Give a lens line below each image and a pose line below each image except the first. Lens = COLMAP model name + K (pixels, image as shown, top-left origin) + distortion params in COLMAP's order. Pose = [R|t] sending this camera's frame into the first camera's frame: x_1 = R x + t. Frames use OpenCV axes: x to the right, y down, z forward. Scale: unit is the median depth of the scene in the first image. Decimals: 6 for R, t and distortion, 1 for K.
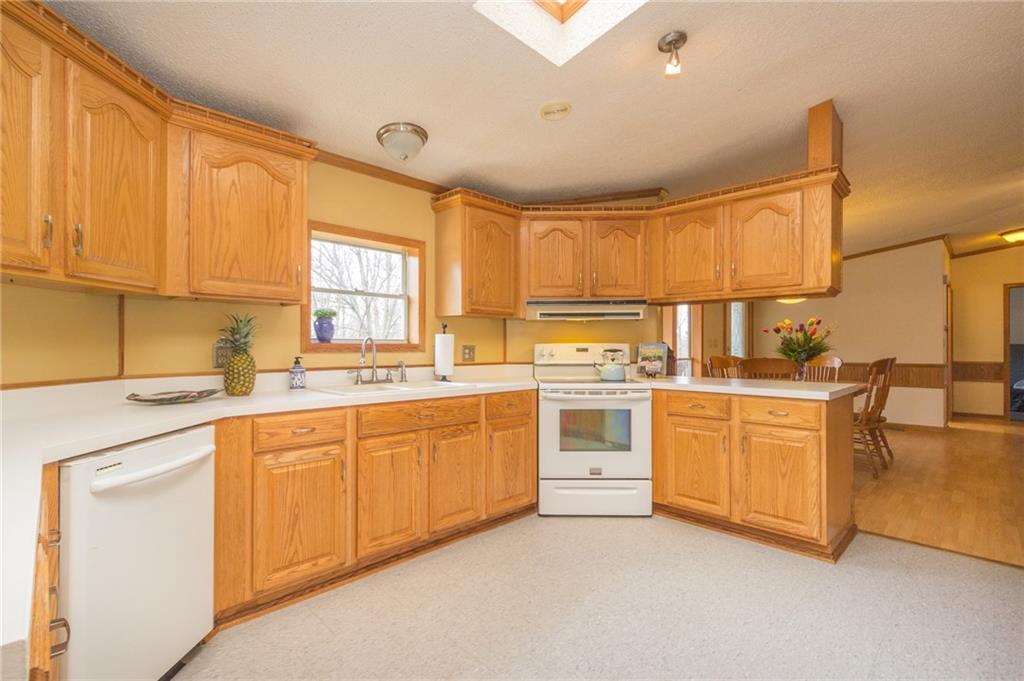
lens RADIAL K [[466.4, 0, 512.9], [0, 466.4, 341.8], [0, 0, 1]] dist [-0.000054, -0.000654]
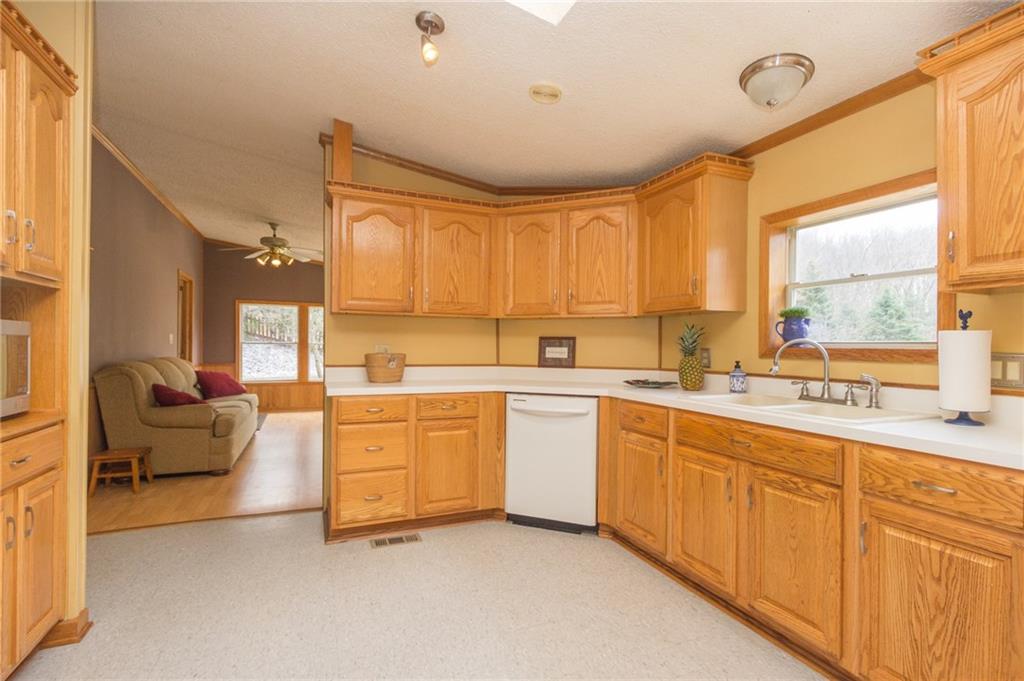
lens RADIAL K [[466.4, 0, 508.7], [0, 466.4, 343.8], [0, 0, 1]] dist [-0.000054, -0.000654]
pose [[-0.369907, -0.009962, -0.929015, 0.635784], [-0.005593, 0.999948, -0.008496, 0.006850], [0.929052, 0.002053, -0.369943, 0.897074]]
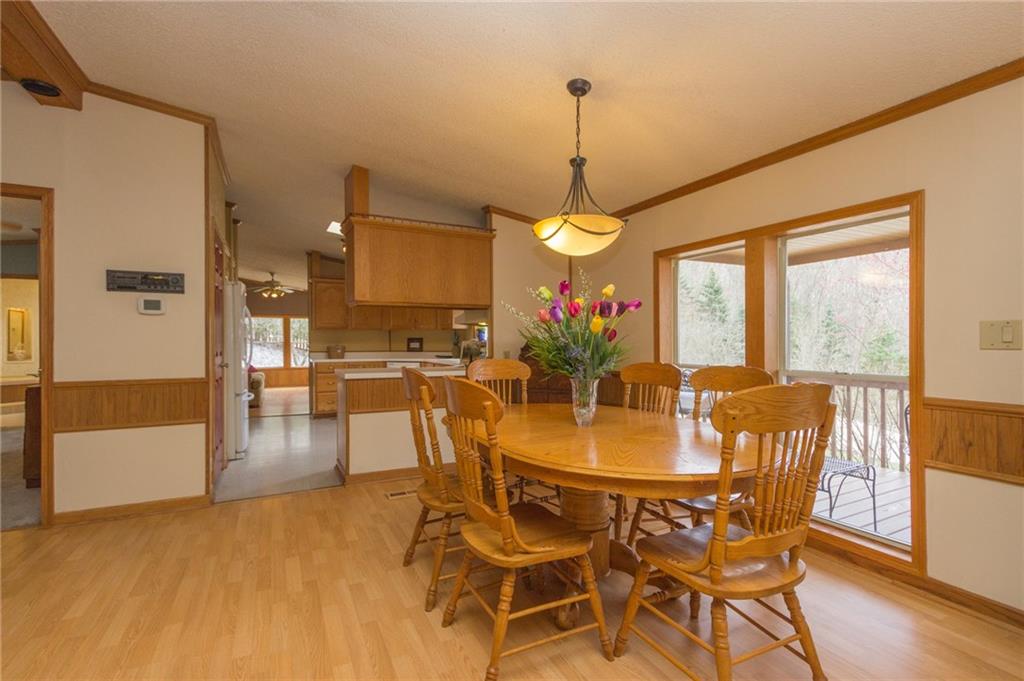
lens RADIAL K [[466.4, 0, 511.5], [0, 466.4, 342.3], [0, 0, 1]] dist [-0.000054, -0.000654]
pose [[-0.305358, -0.004516, -0.952227, 2.036304], [0.006221, 0.999958, -0.006738, 0.025476], [0.952217, -0.007982, -0.305317, 2.060870]]
